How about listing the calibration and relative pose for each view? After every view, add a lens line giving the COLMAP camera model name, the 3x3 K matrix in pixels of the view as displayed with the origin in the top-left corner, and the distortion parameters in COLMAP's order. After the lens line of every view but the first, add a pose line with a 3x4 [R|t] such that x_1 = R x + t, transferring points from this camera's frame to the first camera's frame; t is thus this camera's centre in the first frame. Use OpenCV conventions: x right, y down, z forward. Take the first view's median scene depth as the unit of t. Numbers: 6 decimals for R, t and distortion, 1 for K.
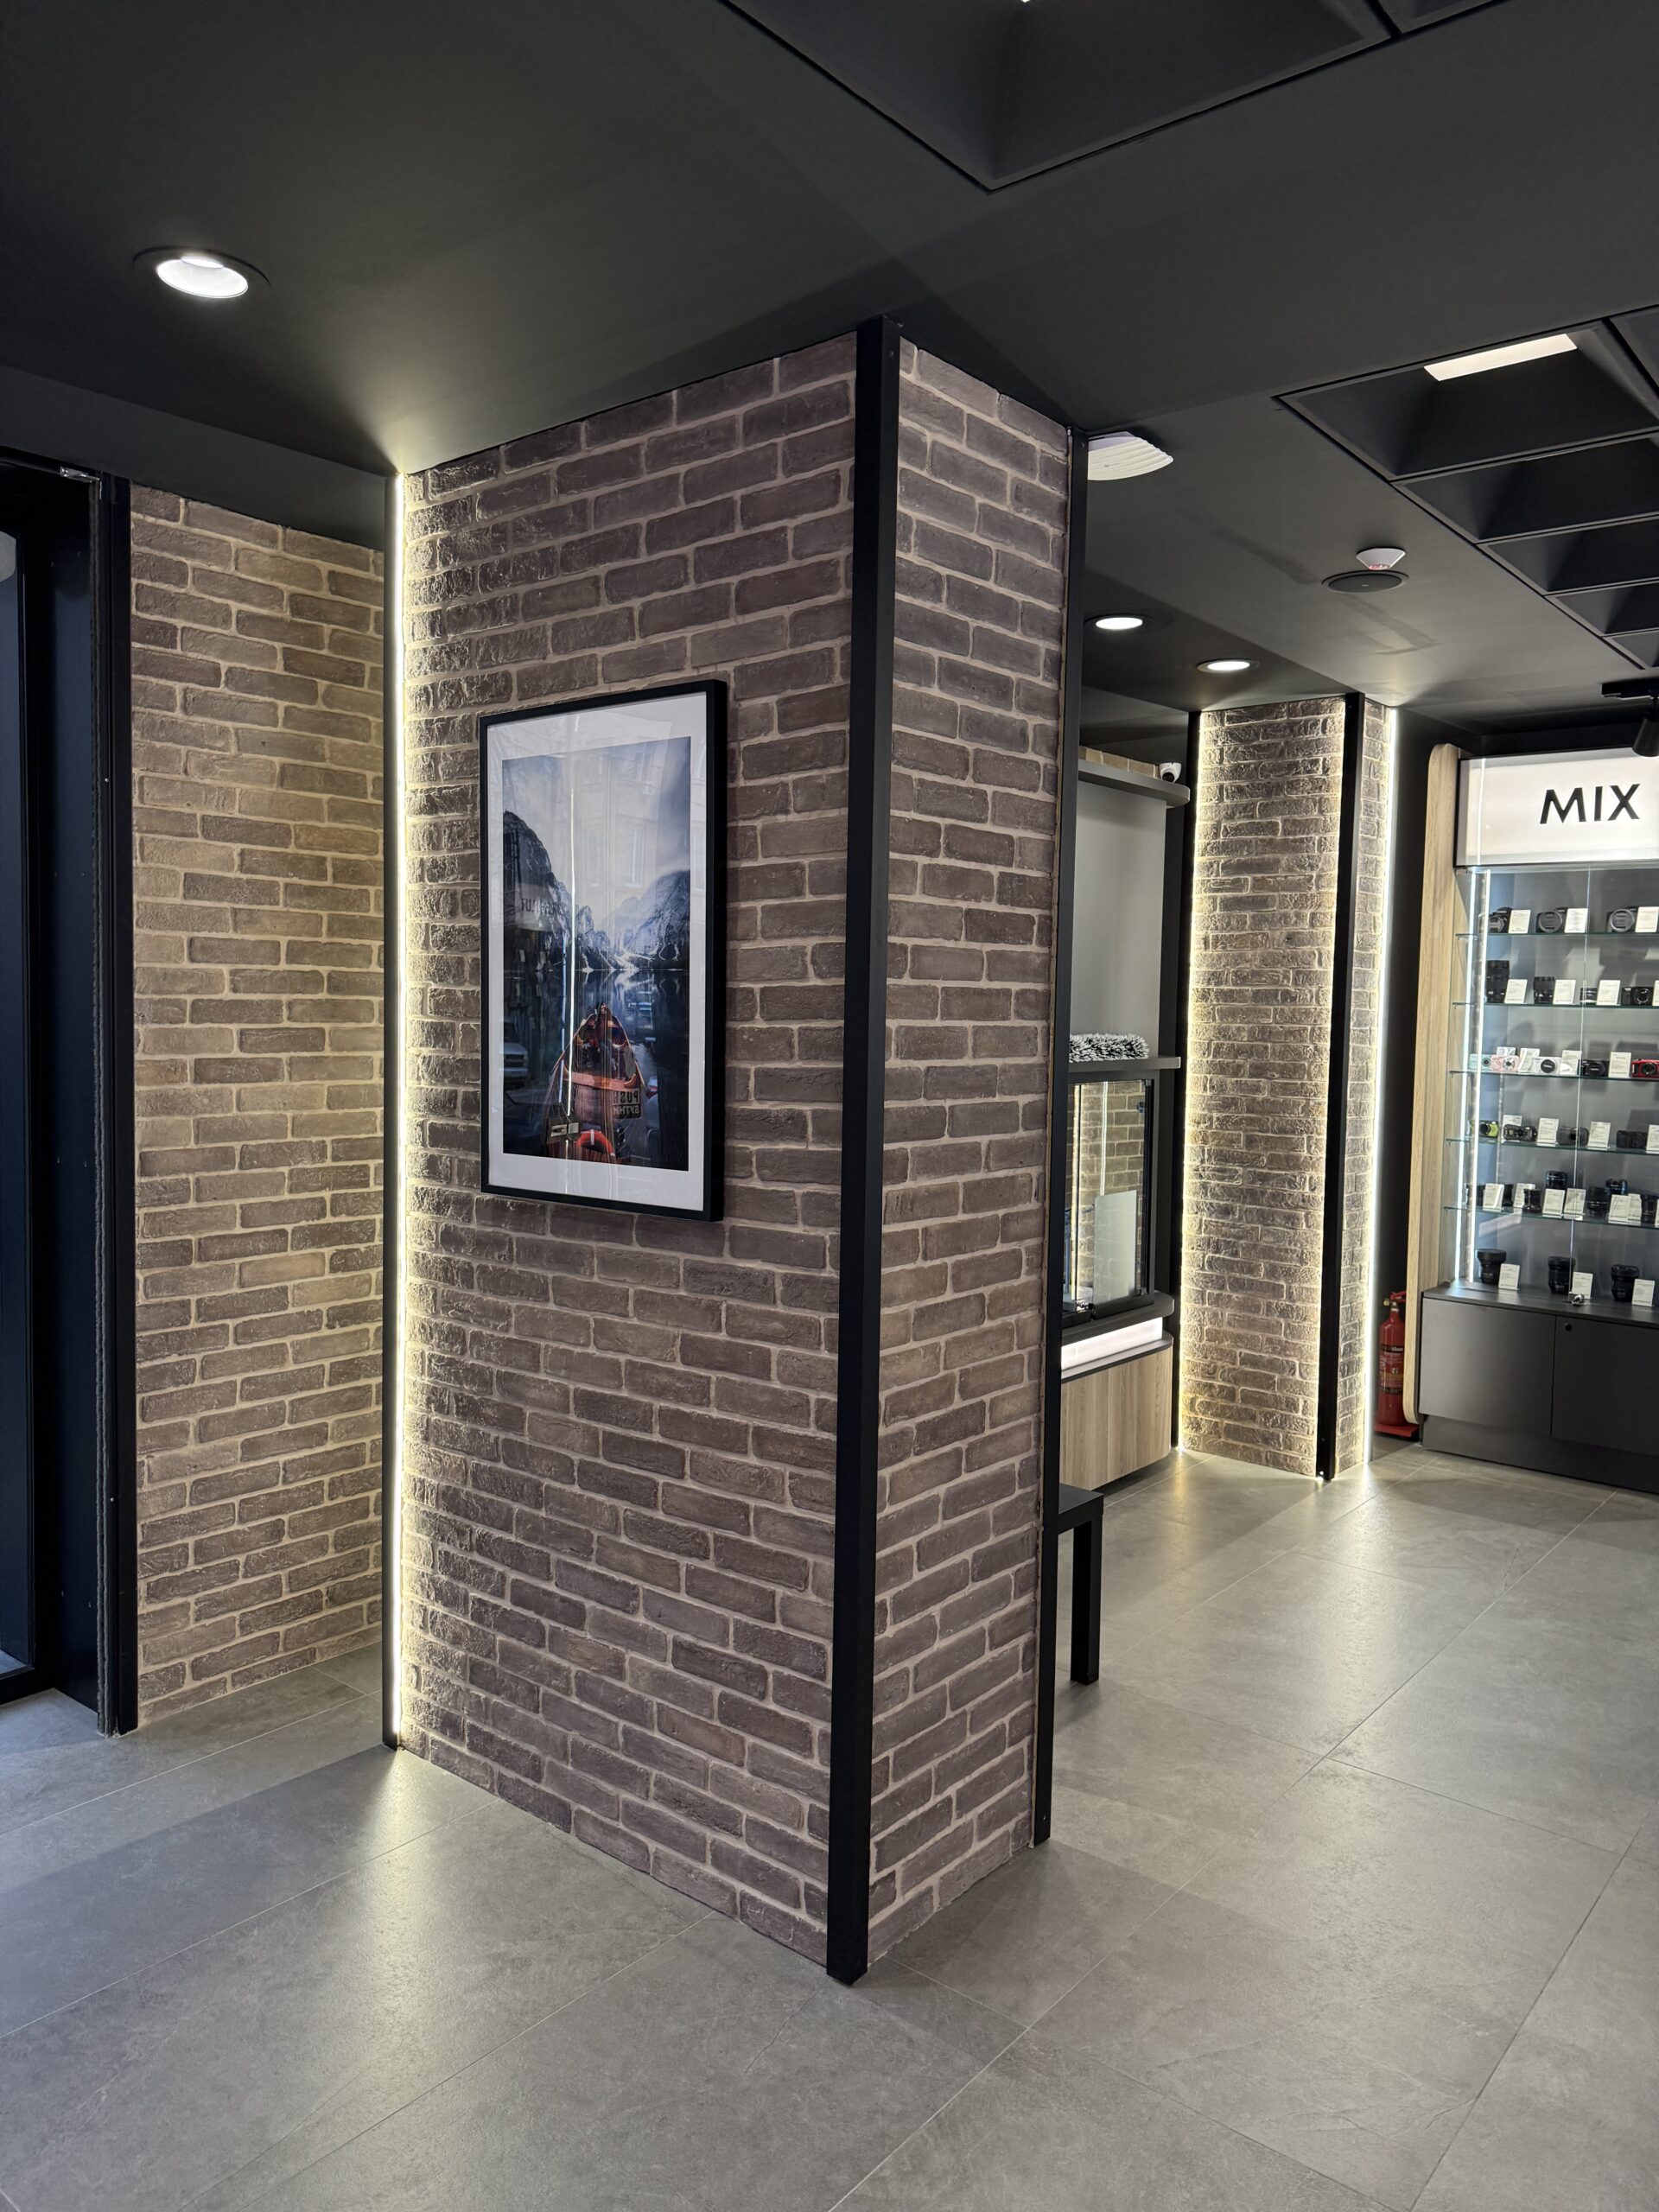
lens RADIAL K [[1576.4, 0, 826.8], [0, 1576.4, 1087.3], [0, 0, 1]] dist [0.159129, -0.301792]
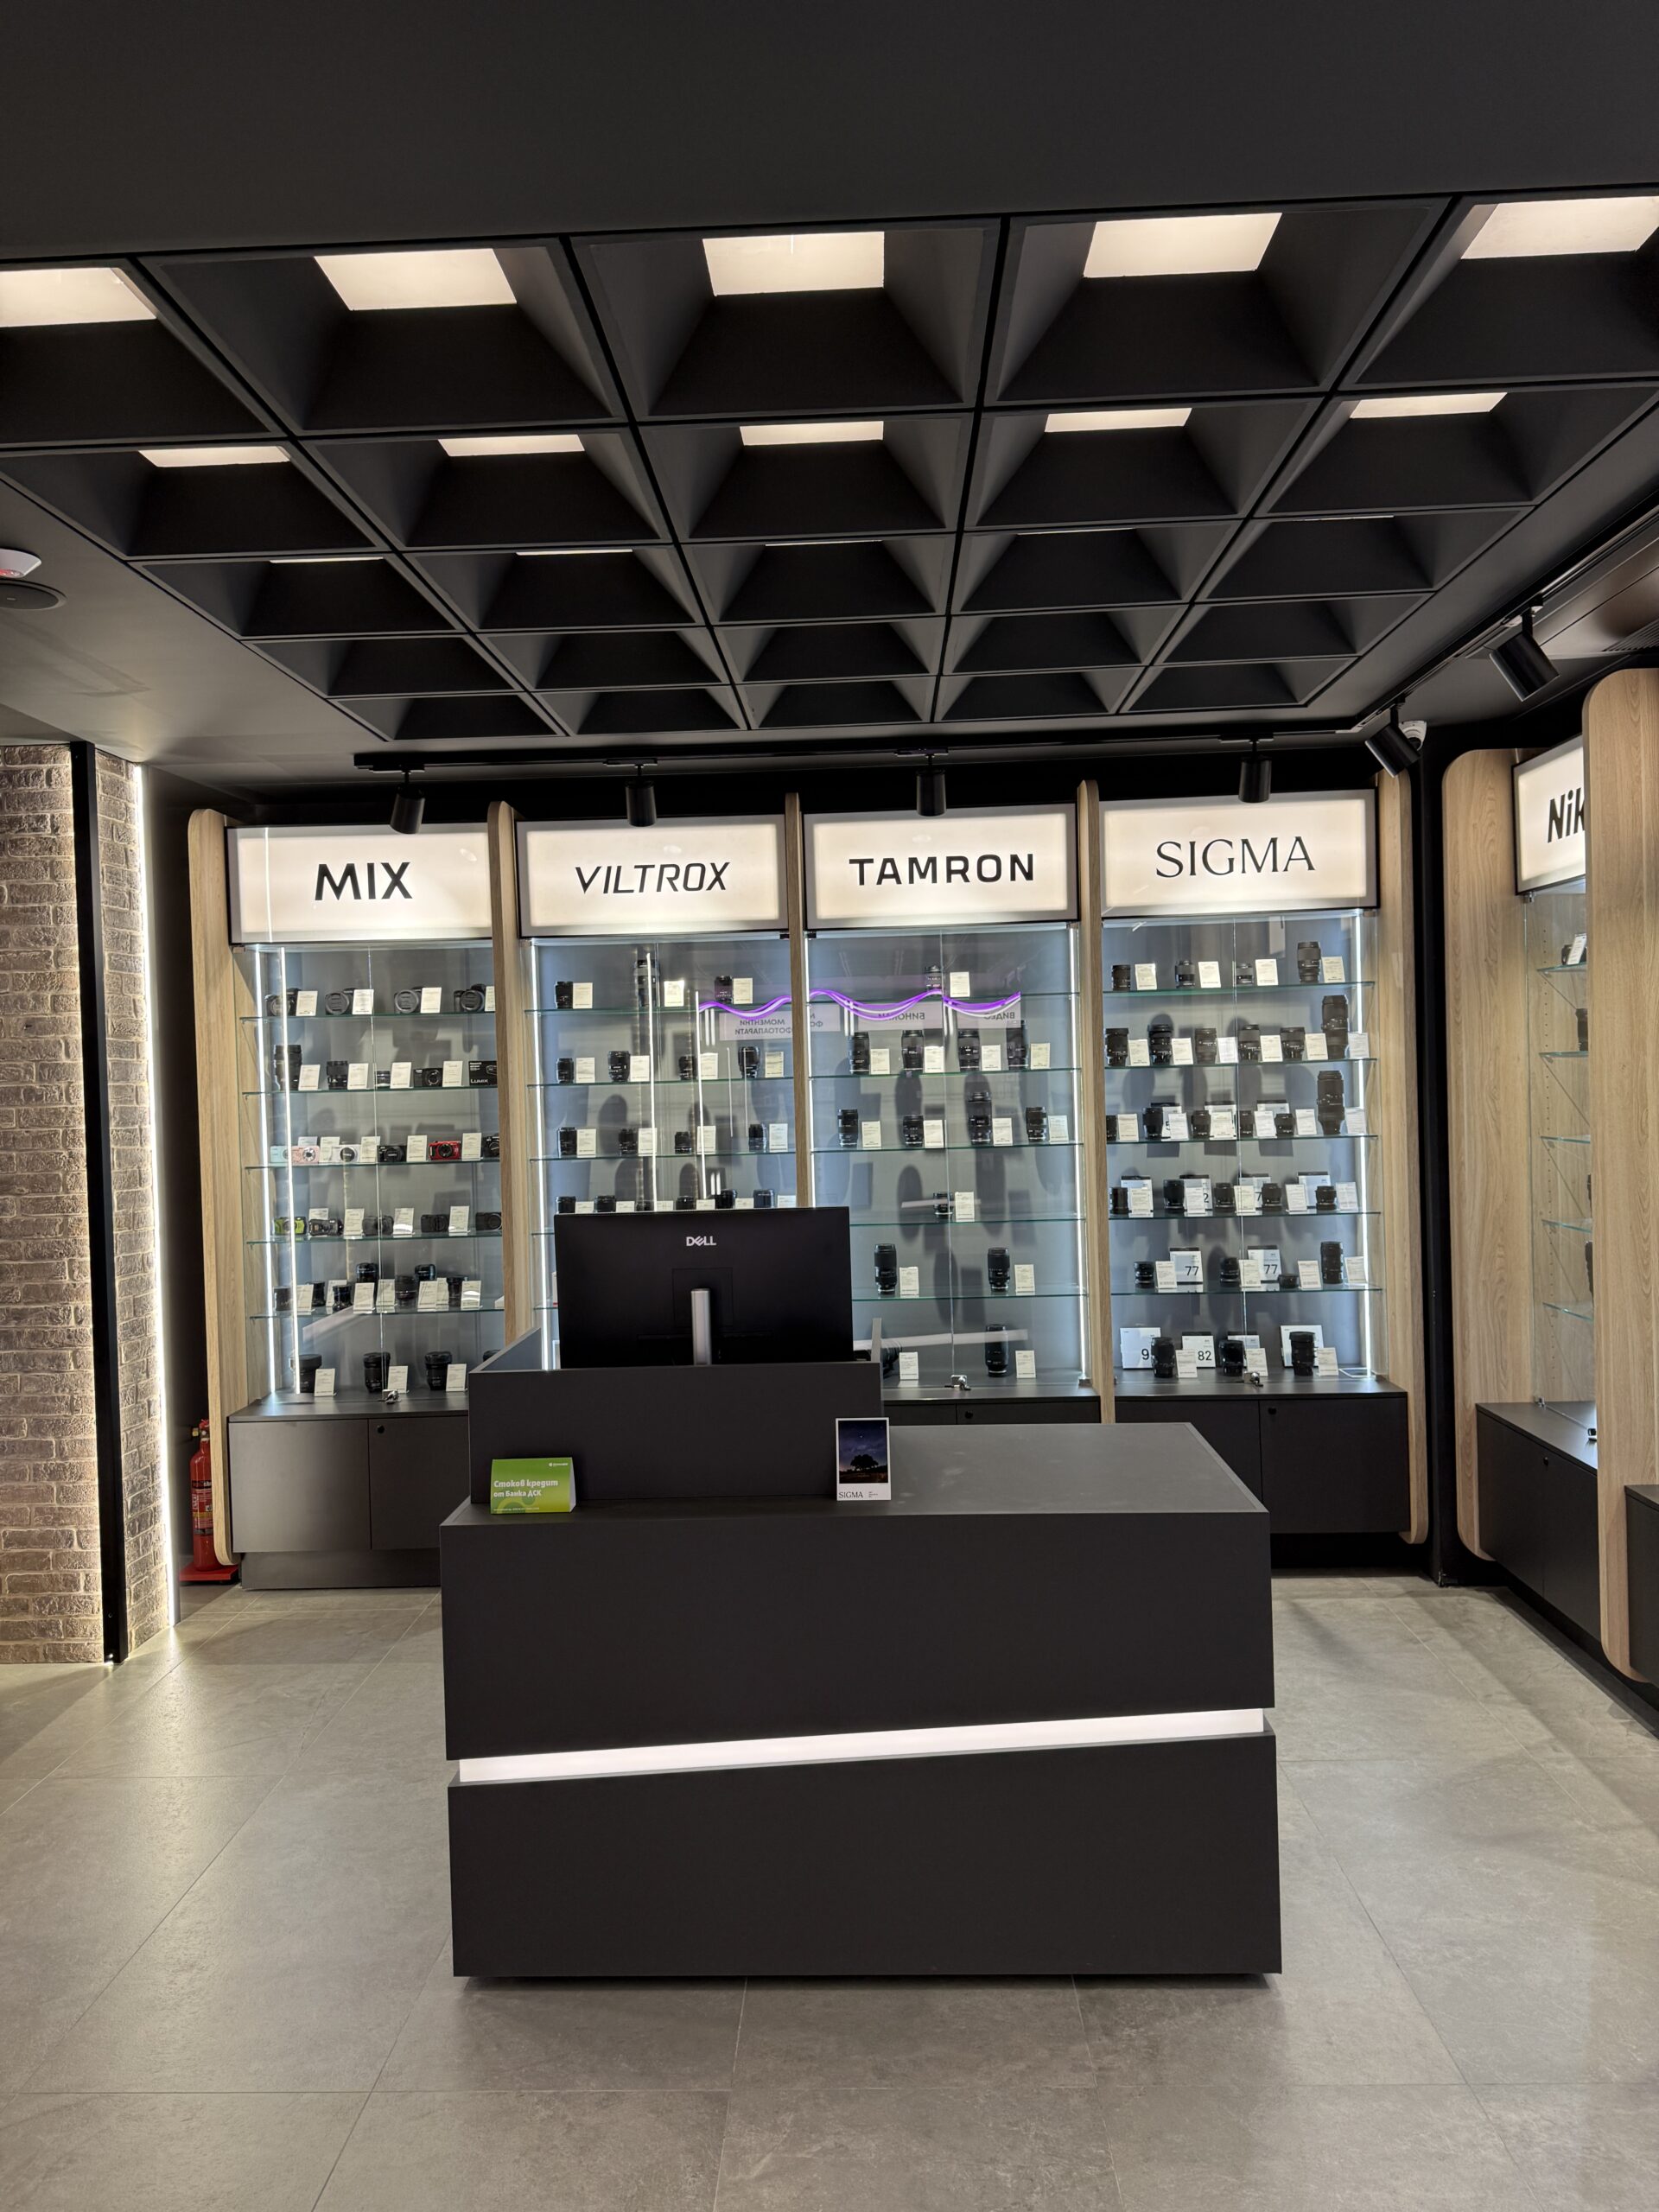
lens RADIAL K [[1576.4, 0, 826.8], [0, 1576.4, 1087.3], [0, 0, 1]] dist [0.159129, -0.301792]
pose [[0.797191, -0.047286, 0.601873, 0.112006], [0.077080, 0.996741, -0.023785, -0.008743], [-0.598787, 0.065354, 0.798237, 0.077386]]
